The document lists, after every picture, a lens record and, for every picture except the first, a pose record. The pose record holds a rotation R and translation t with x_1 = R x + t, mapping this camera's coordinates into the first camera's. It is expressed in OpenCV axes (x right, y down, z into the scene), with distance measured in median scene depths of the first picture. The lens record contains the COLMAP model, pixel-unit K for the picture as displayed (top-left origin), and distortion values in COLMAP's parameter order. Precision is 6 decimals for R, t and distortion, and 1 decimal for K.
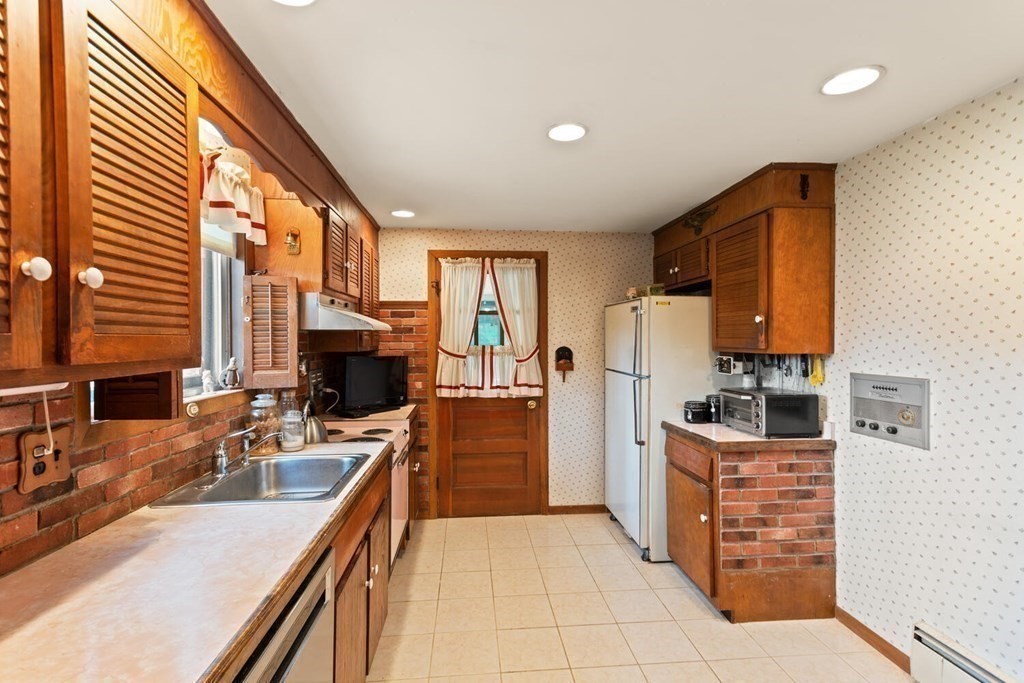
lens RADIAL K [[493.6, 0, 507.0], [0, 493.6, 343.8], [0, 0, 1]] dist [0.012537, 0.013720]
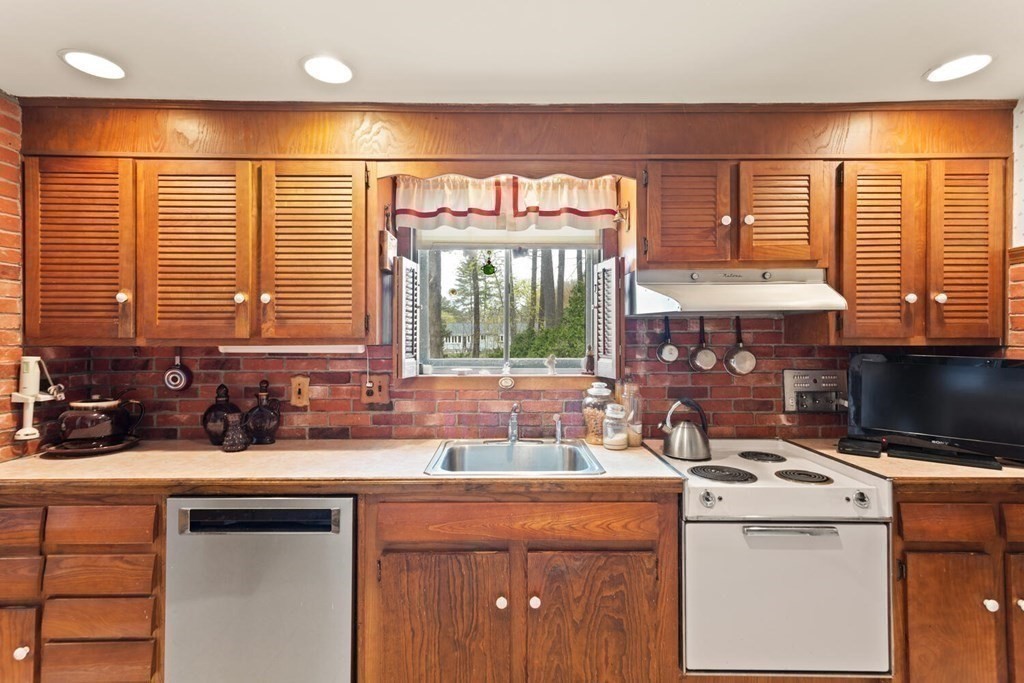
lens RADIAL K [[493.6, 0, 507.0], [0, 493.6, 343.8], [0, 0, 1]] dist [0.012537, 0.013720]
pose [[-0.080746, 0.023635, -0.996454, 0.876182], [-0.008704, 0.999664, 0.024417, 0.003163], [0.996697, 0.010645, -0.080513, 1.559727]]
